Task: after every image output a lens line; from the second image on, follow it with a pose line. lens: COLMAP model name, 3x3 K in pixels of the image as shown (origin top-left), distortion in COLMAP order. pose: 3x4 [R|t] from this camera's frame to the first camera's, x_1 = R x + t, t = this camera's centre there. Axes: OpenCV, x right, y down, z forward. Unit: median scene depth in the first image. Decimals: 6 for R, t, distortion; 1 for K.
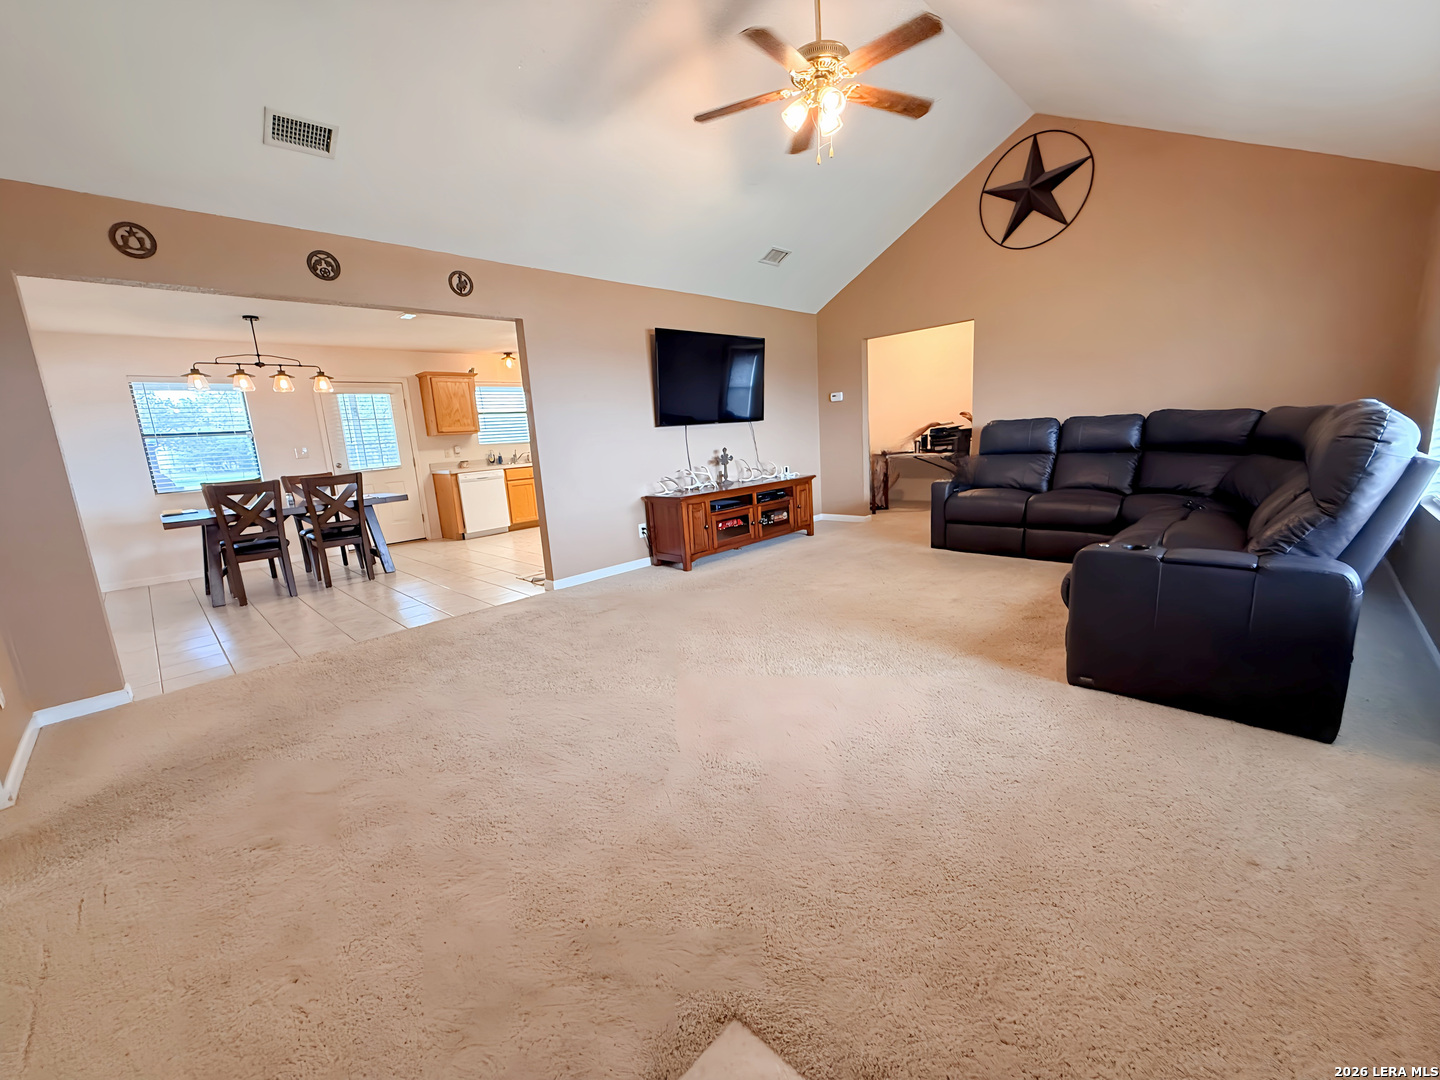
lens RADIAL K [[575.2, 0, 715.1], [0, 575.2, 541.7], [0, 0, 1]] dist [0.000012, 0.000464]
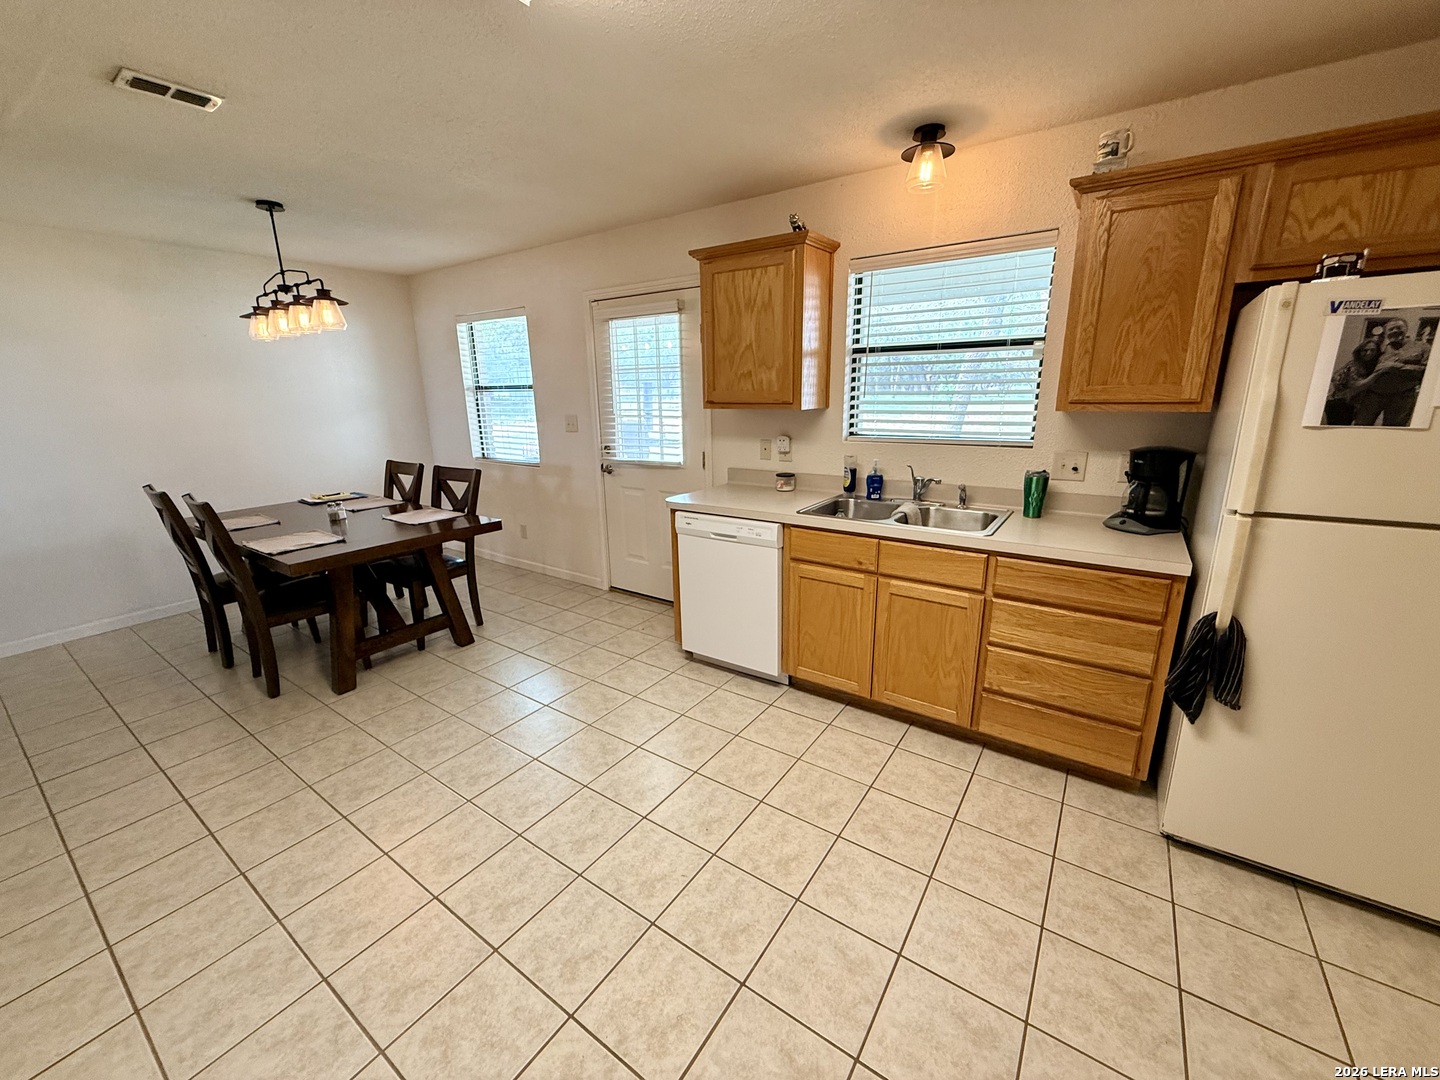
lens RADIAL K [[575.2, 0, 725.2], [0, 575.2, 543.9], [0, 0, 1]] dist [0.000012, 0.000464]
pose [[0.166878, 0.318493, -0.933121, -0.054109], [-0.178100, 0.940561, 0.289181, -0.222275], [0.969759, 0.117931, 0.213682, 0.958457]]
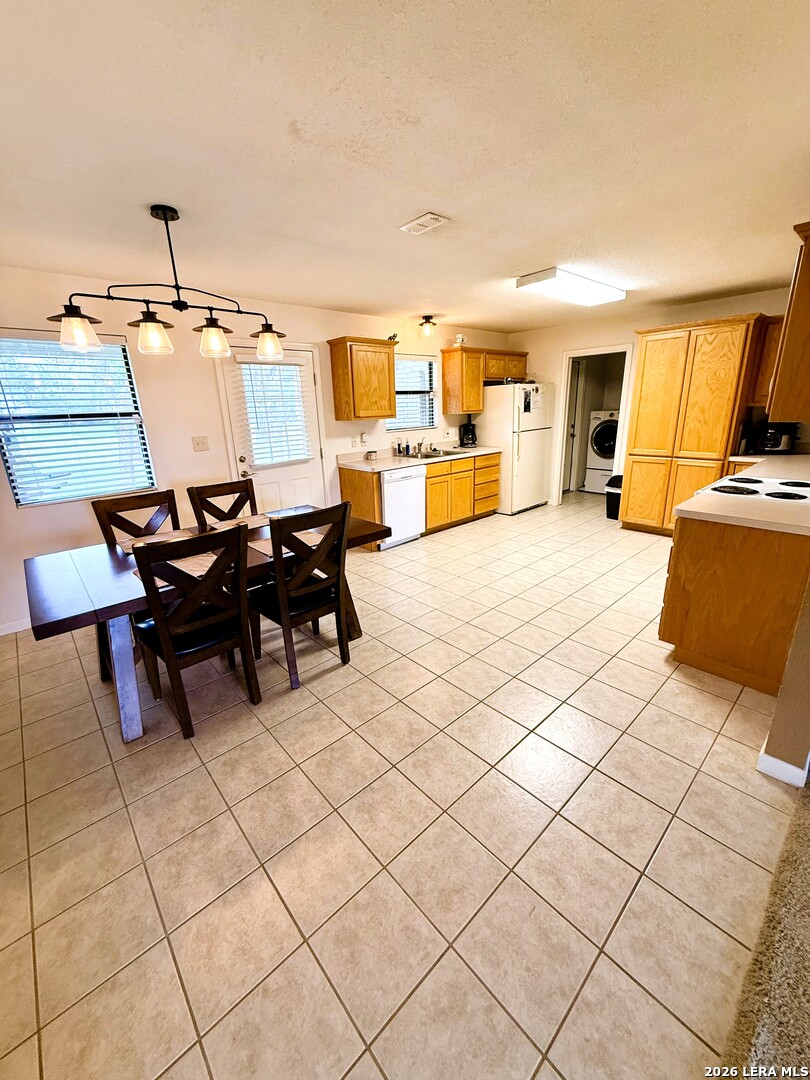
lens RADIAL K [[431.4, 0, 409.6], [0, 431.4, 534.3], [0, 0, 1]] dist [0.000012, 0.000464]
pose [[0.998345, 0.042161, -0.039103, -0.384985], [-0.037679, 0.993325, 0.109019, -0.099735], [0.043439, -0.107365, 0.993270, 0.403621]]
